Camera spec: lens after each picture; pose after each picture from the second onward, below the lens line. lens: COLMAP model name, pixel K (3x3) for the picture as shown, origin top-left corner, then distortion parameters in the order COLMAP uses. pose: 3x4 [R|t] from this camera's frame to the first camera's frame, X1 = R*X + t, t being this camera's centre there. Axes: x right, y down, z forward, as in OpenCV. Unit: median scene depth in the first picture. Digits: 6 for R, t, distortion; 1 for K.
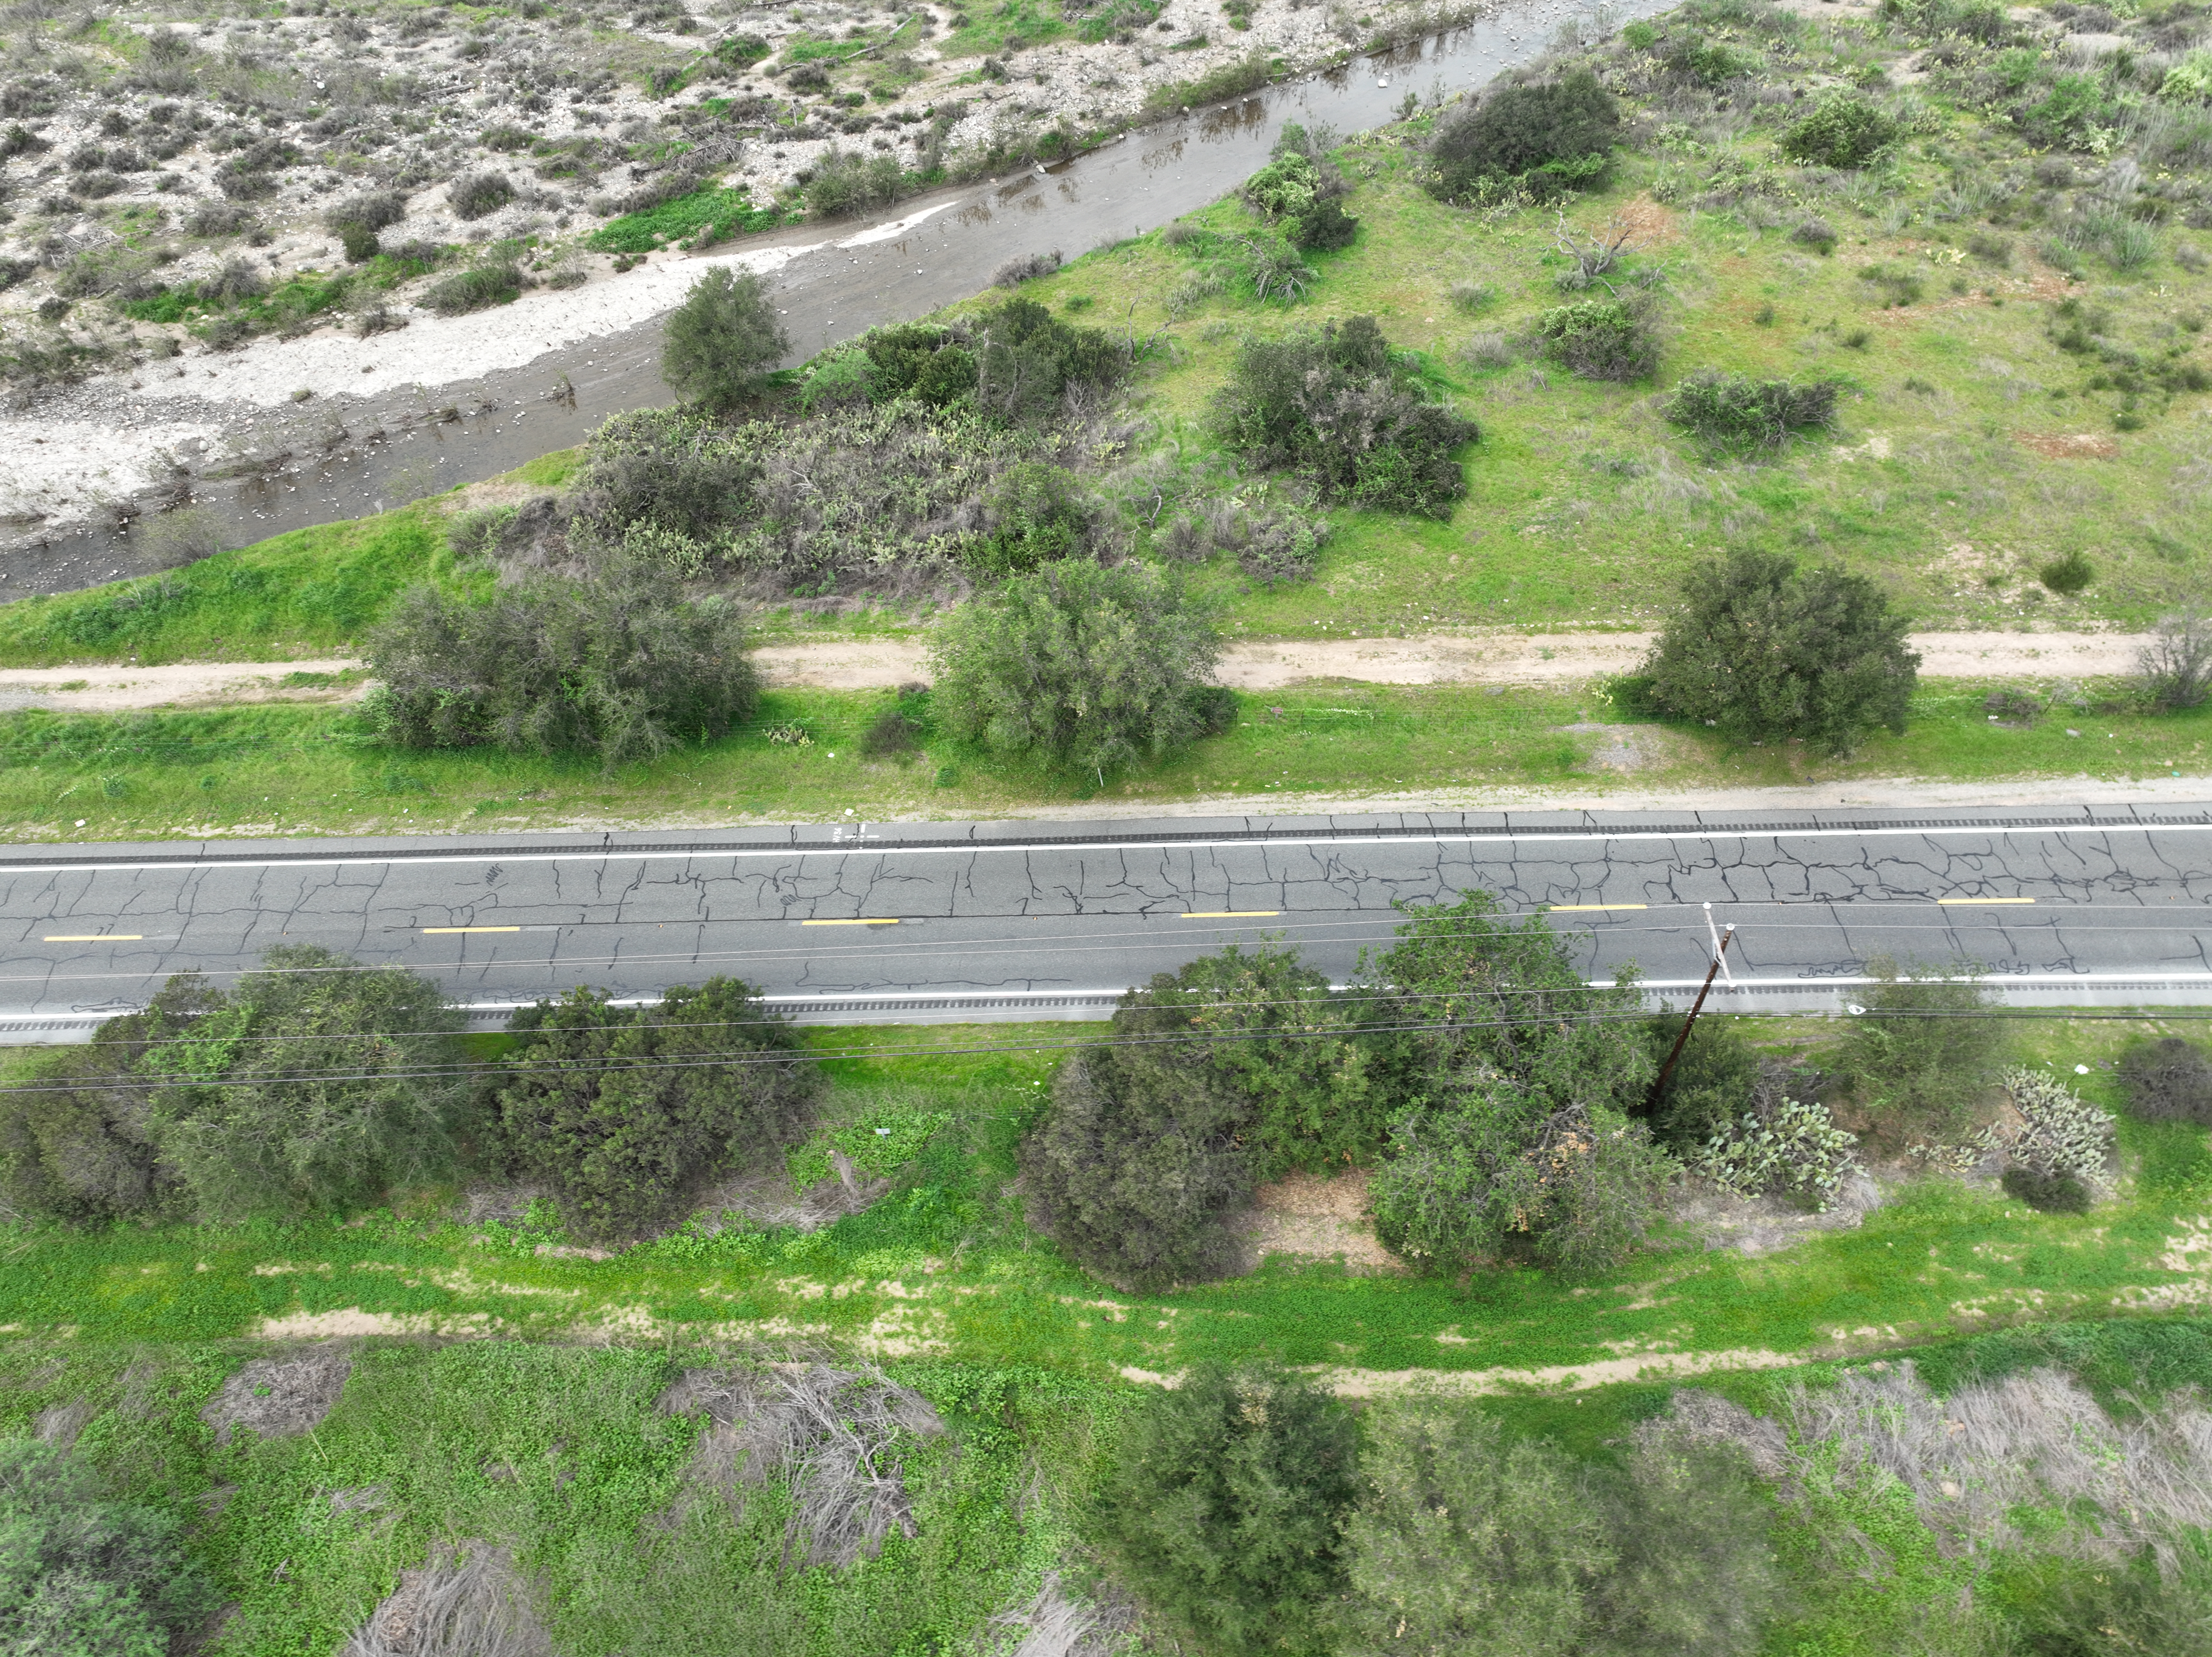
lens RADIAL K [[1533.2, 0, 1103.6], [0, 1533.2, 828.9], [0, 0, 1]] dist [0.002152, 0.009482]
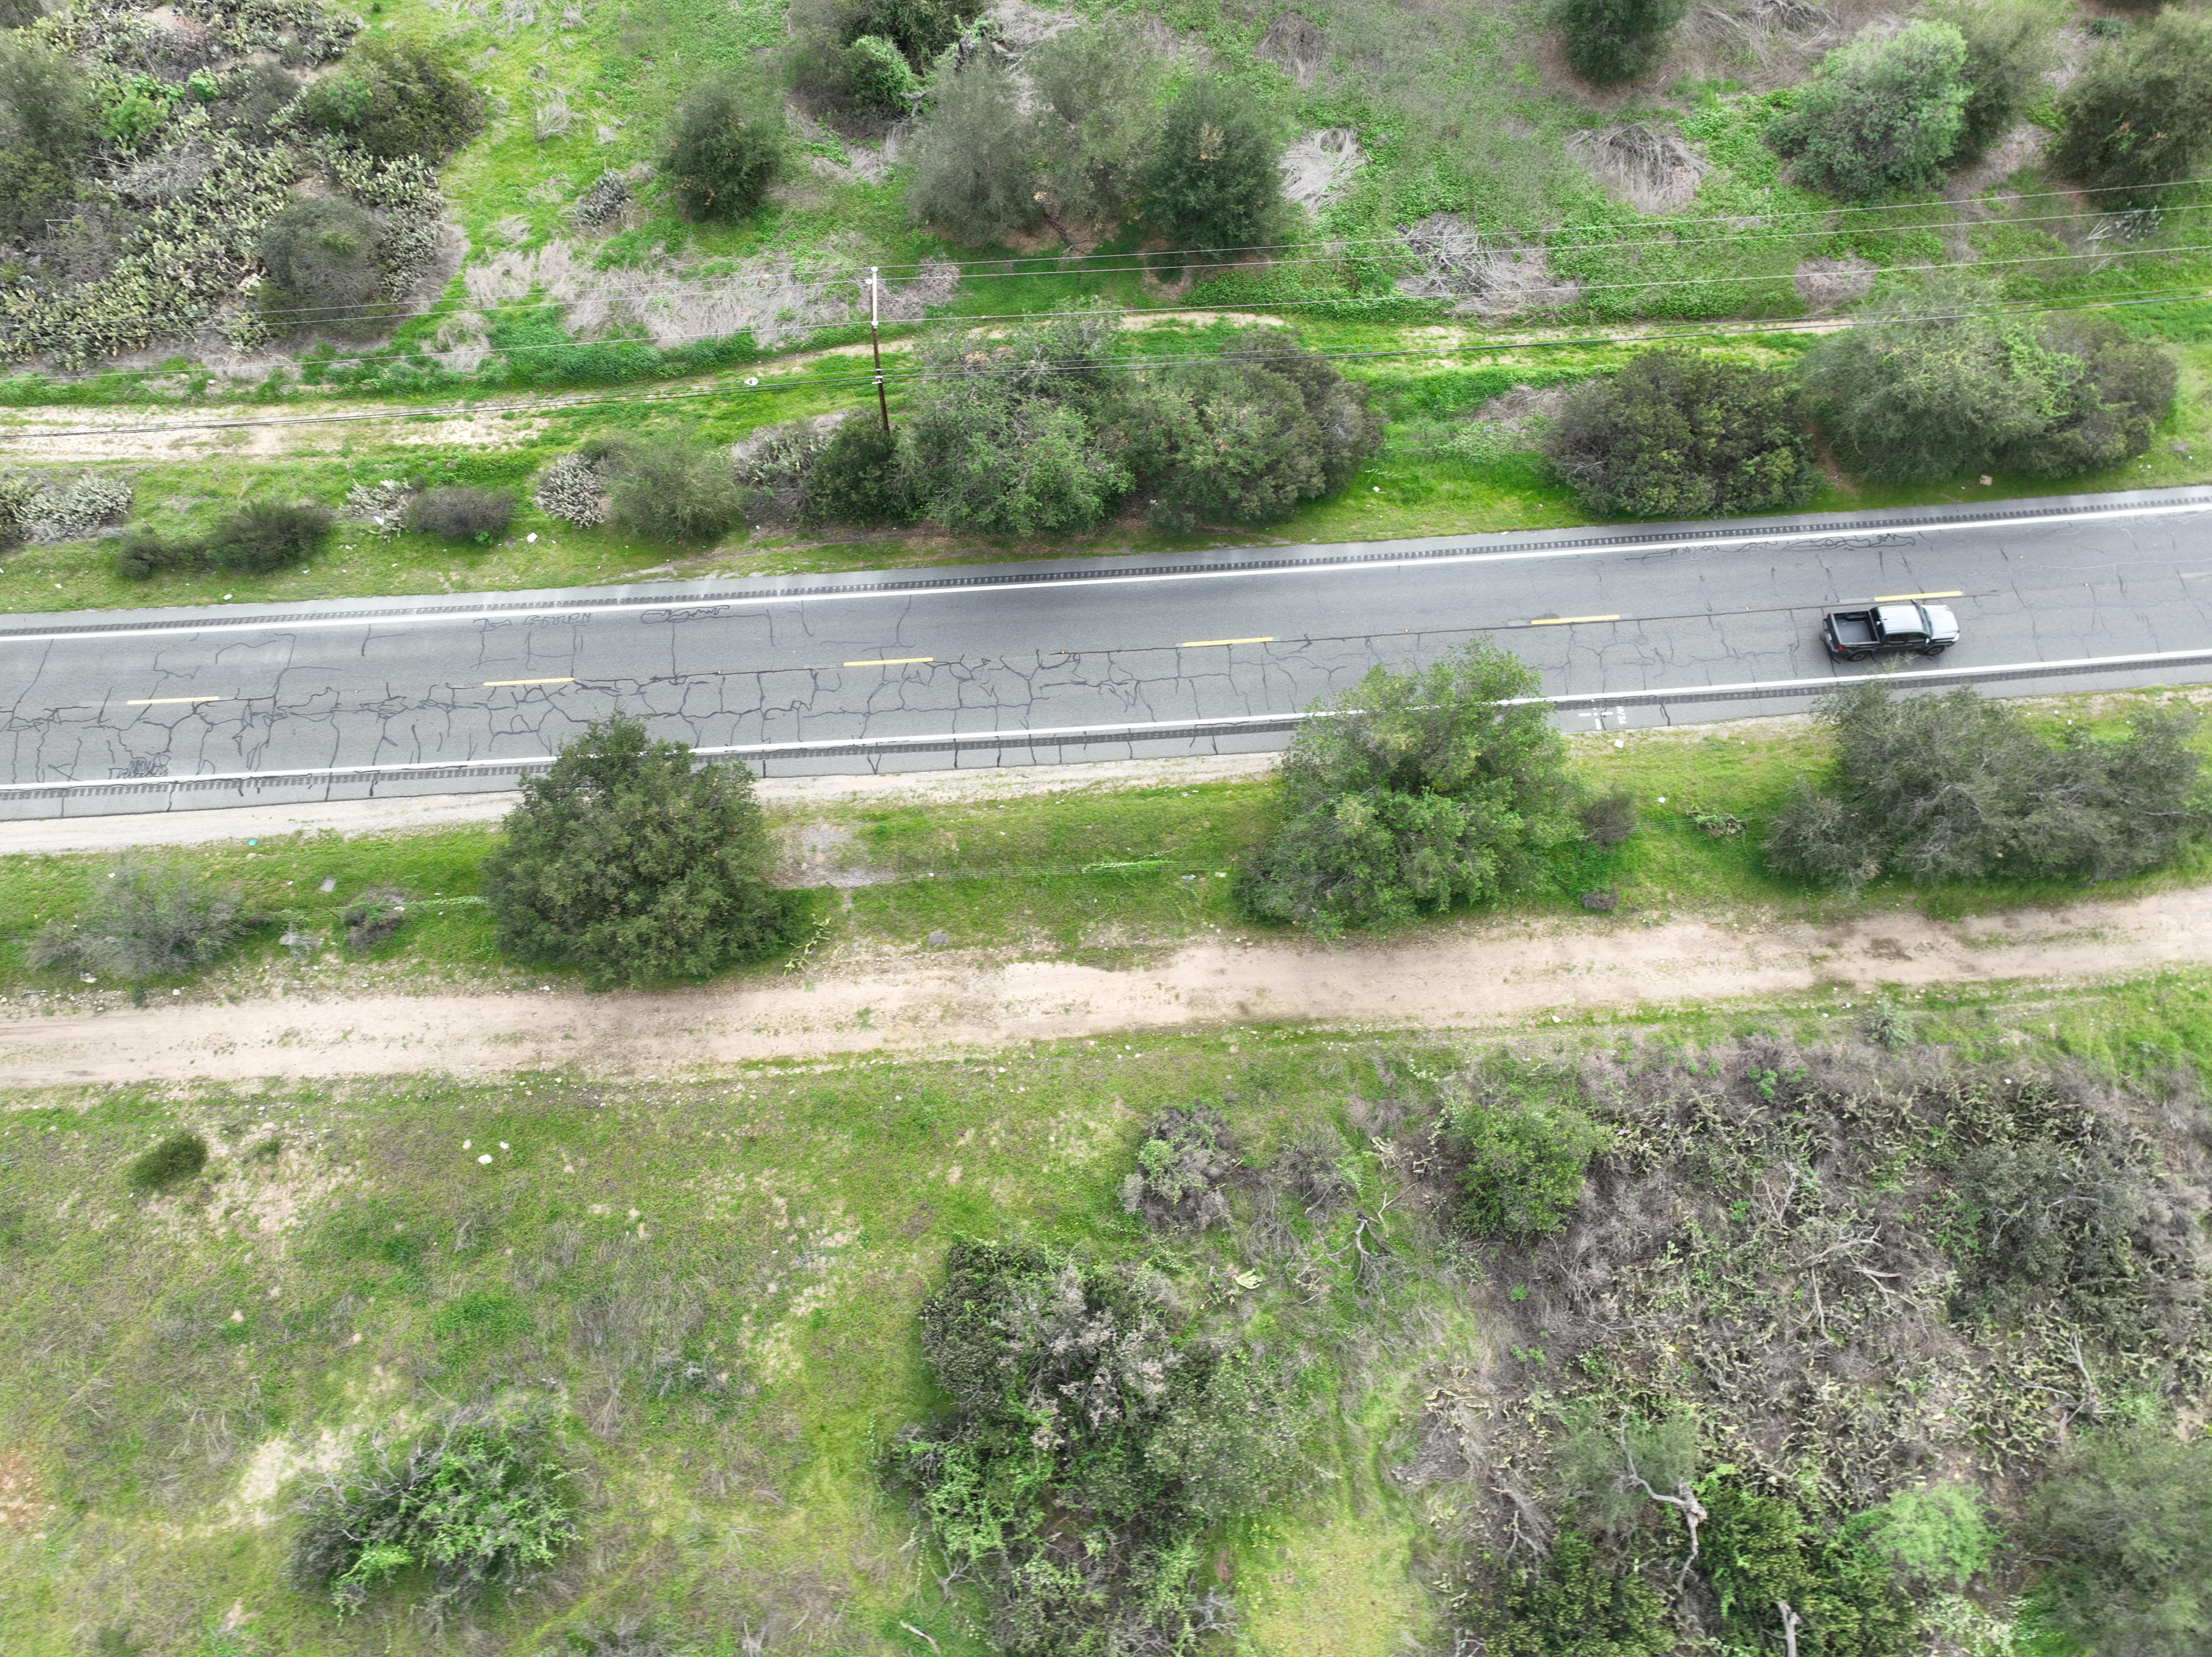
lens RADIAL K [[1533.2, 0, 1098.5], [0, 1533.2, 828.1], [0, 0, 1]] dist [0.002152, 0.009482]
pose [[-0.998045, 0.062142, -0.006604, 0.180732], [-0.031598, -0.410636, 0.911252, -0.938630], [0.053915, 0.909679, 0.411797, 0.639650]]
